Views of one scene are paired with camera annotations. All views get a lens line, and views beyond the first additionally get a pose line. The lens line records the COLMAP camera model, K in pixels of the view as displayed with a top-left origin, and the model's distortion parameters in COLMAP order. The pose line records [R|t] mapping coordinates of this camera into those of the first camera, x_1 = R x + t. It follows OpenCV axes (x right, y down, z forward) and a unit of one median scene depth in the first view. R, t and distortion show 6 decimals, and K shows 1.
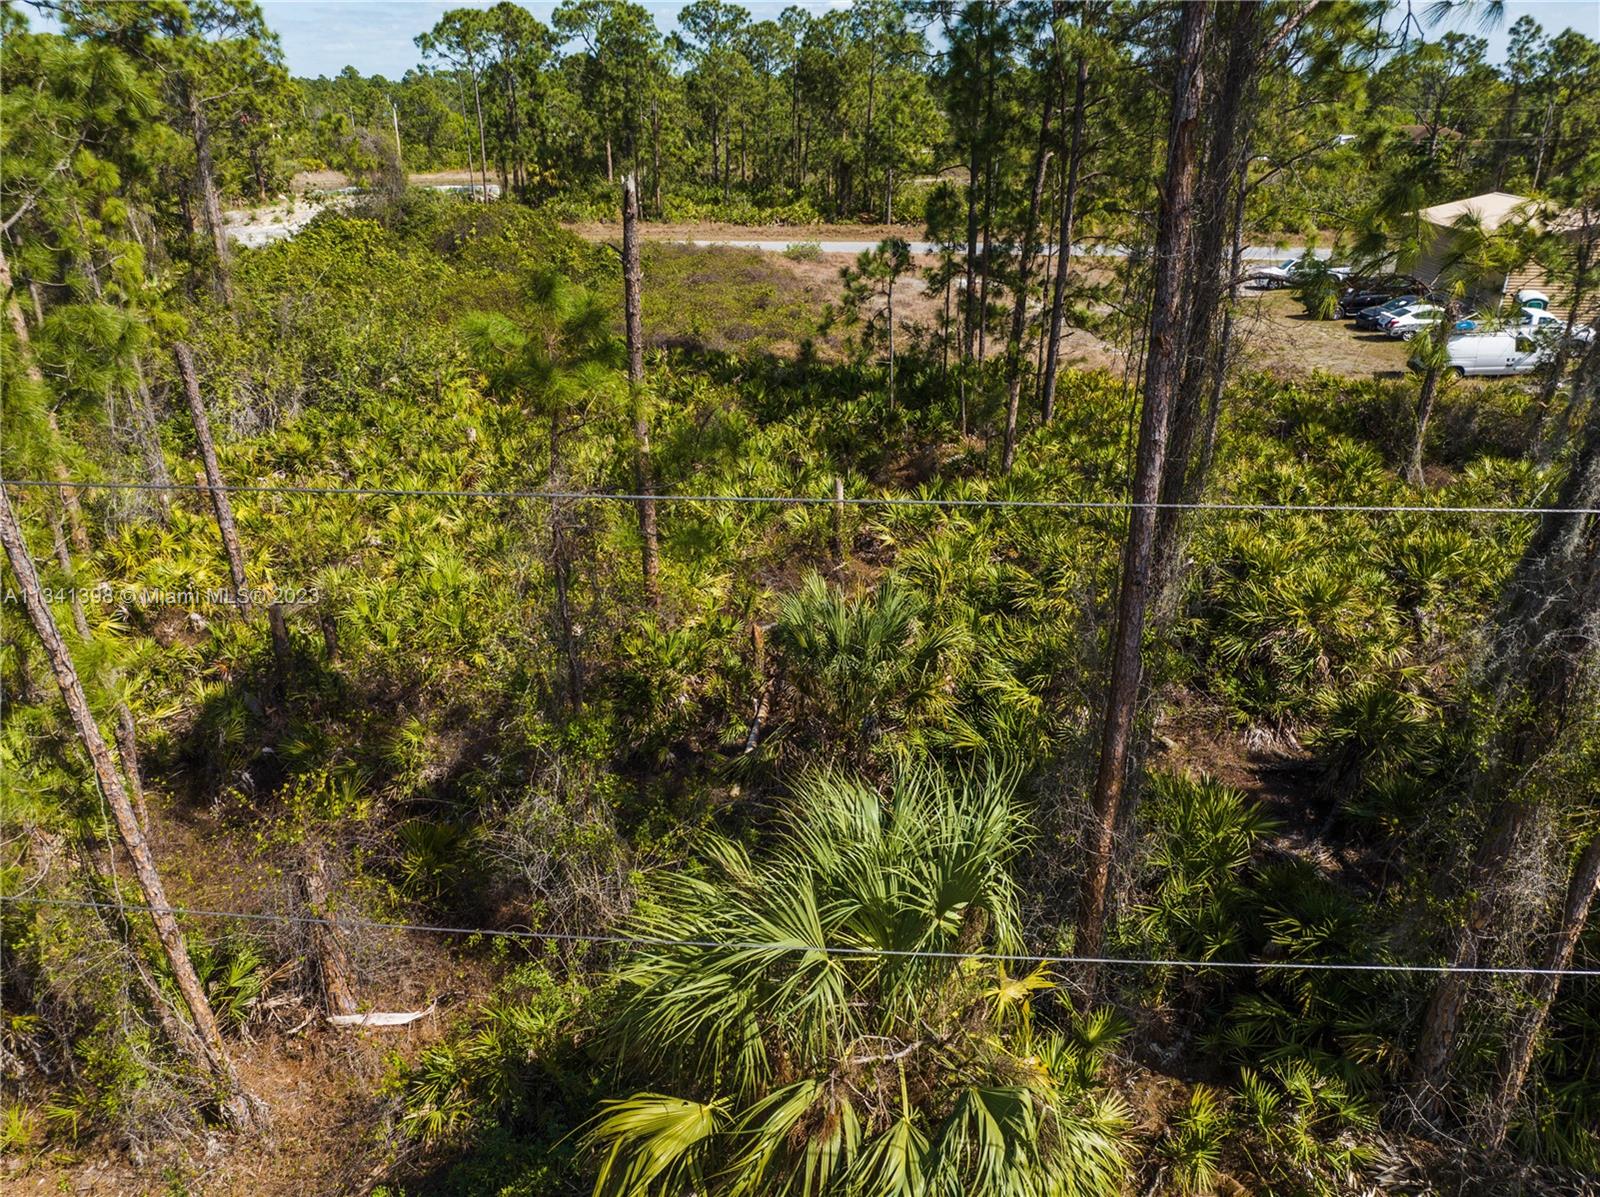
lens RADIAL K [[1129.3, 0, 799.0], [0, 1129.3, 599.7], [0, 0, 1]] dist [-0.045079, 0.015175]
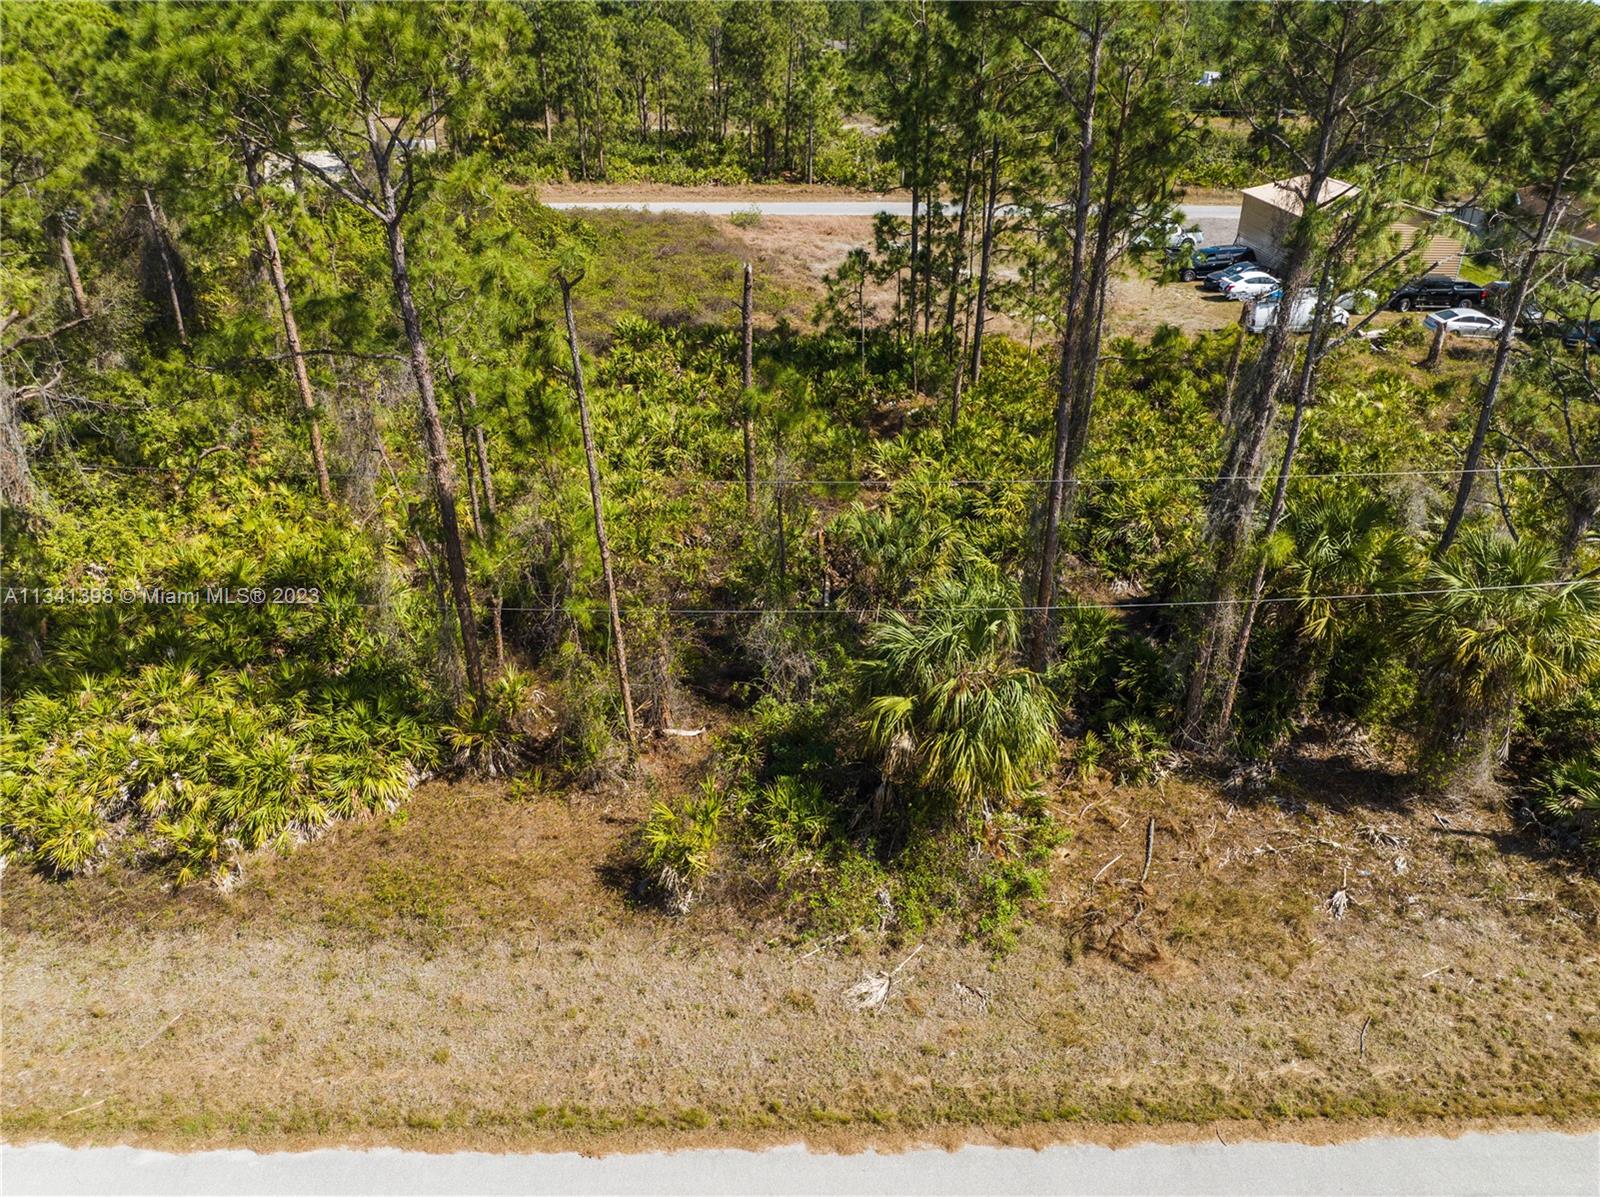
lens RADIAL K [[1129.3, 0, 799.8], [0, 1129.3, 601.1], [0, 0, 1]] dist [-0.045079, 0.015175]
pose [[0.995062, -0.040434, 0.090645, -0.167612], [0.034061, 0.996910, 0.070783, 0.005527], [-0.093227, -0.067346, 0.993365, -0.477236]]
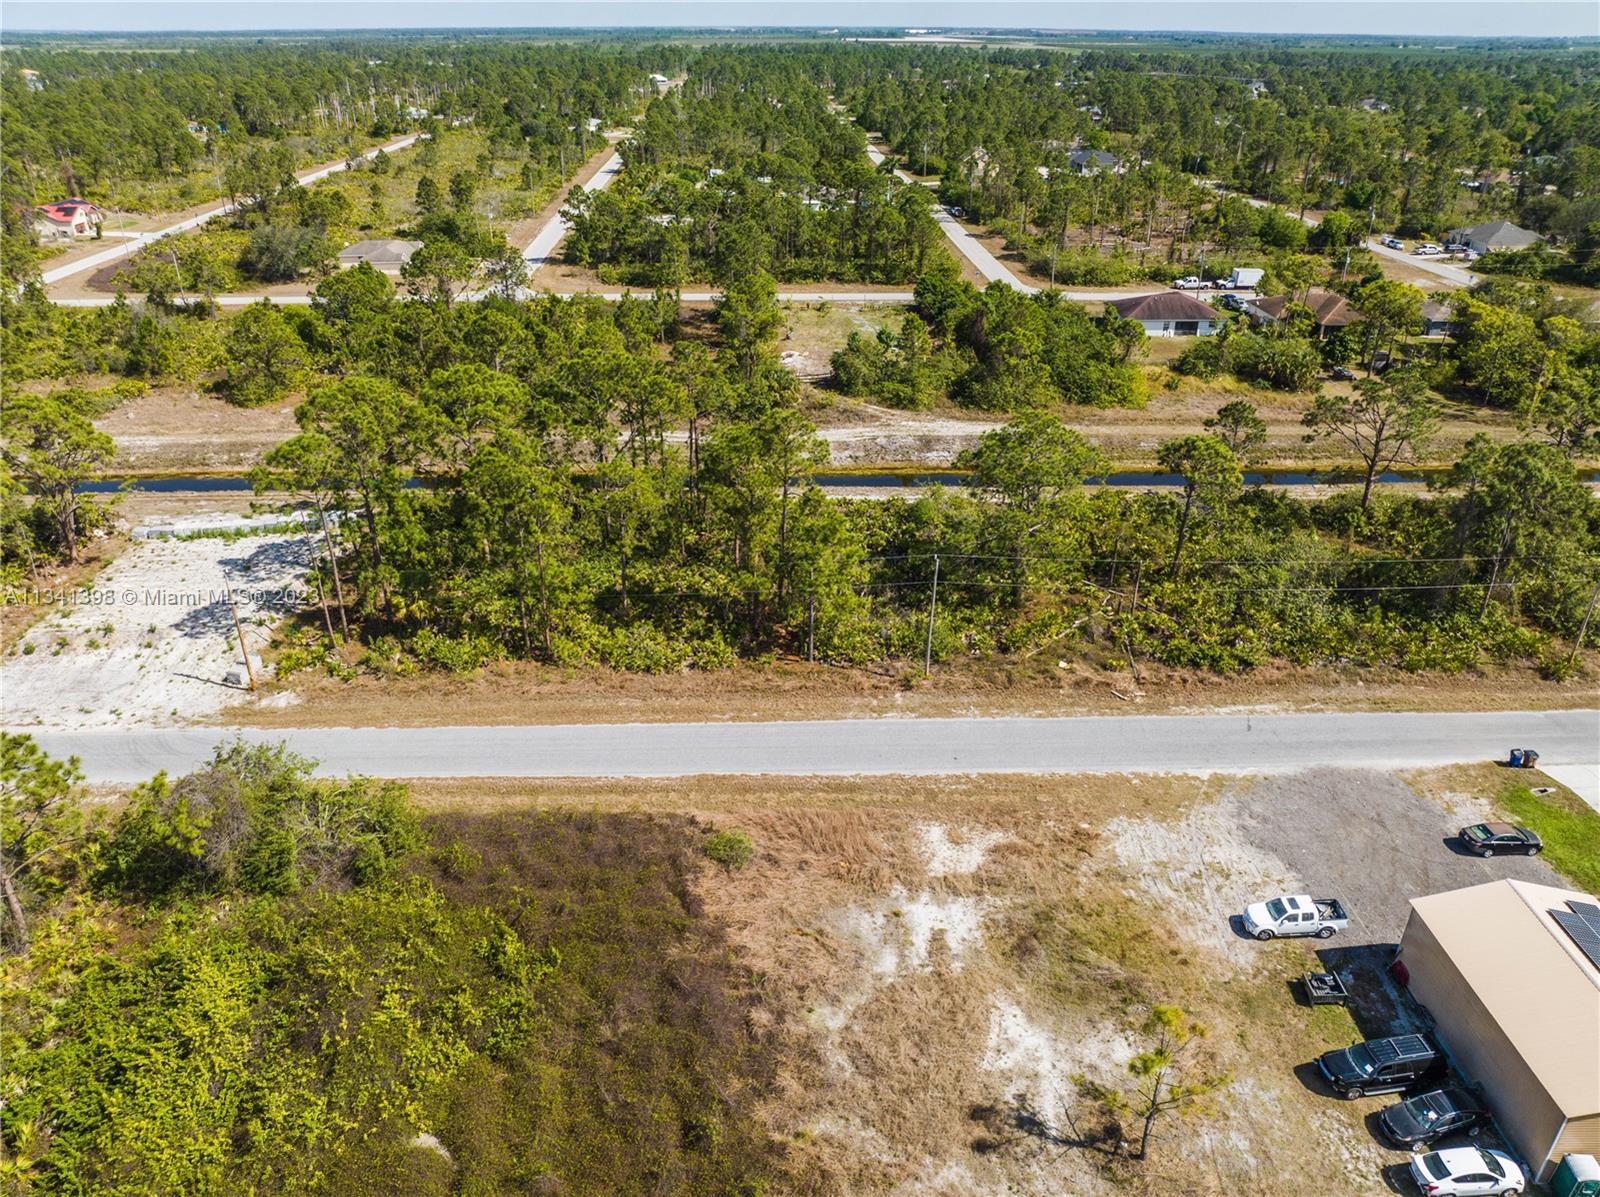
lens RADIAL K [[1129.3, 0, 801.3], [0, 1129.3, 610.7], [0, 0, 1]] dist [-0.045079, 0.015175]
pose [[0.993607, -0.051394, 0.100517, -0.054703], [0.045761, 0.997293, 0.057562, -1.449762], [-0.103203, -0.052594, 0.993269, 0.378065]]
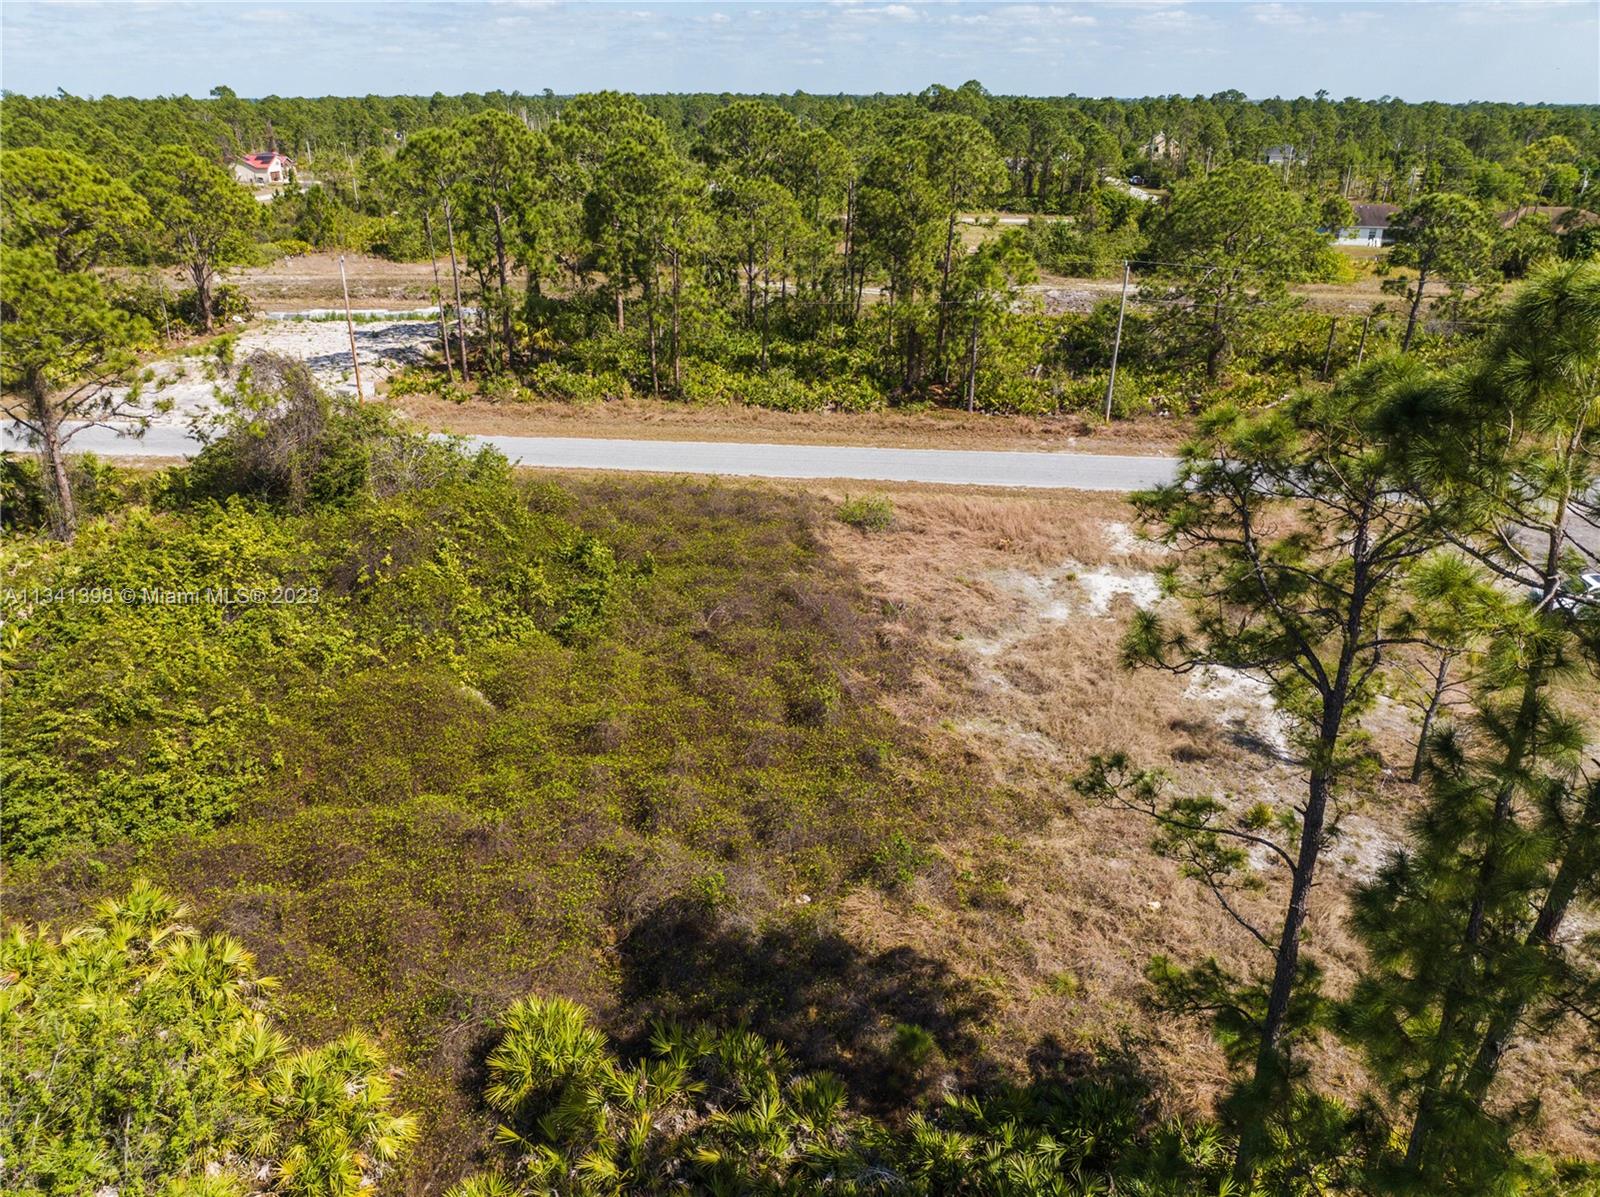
lens RADIAL K [[1129.3, 0, 801.3], [0, 1129.3, 608.3], [0, 0, 1]] dist [-0.045079, 0.015175]
pose [[0.999594, 0.016447, -0.023248, -0.058948], [-0.016408, 0.999864, 0.001853, -0.669260], [0.023276, -0.001471, 0.999728, 0.732015]]
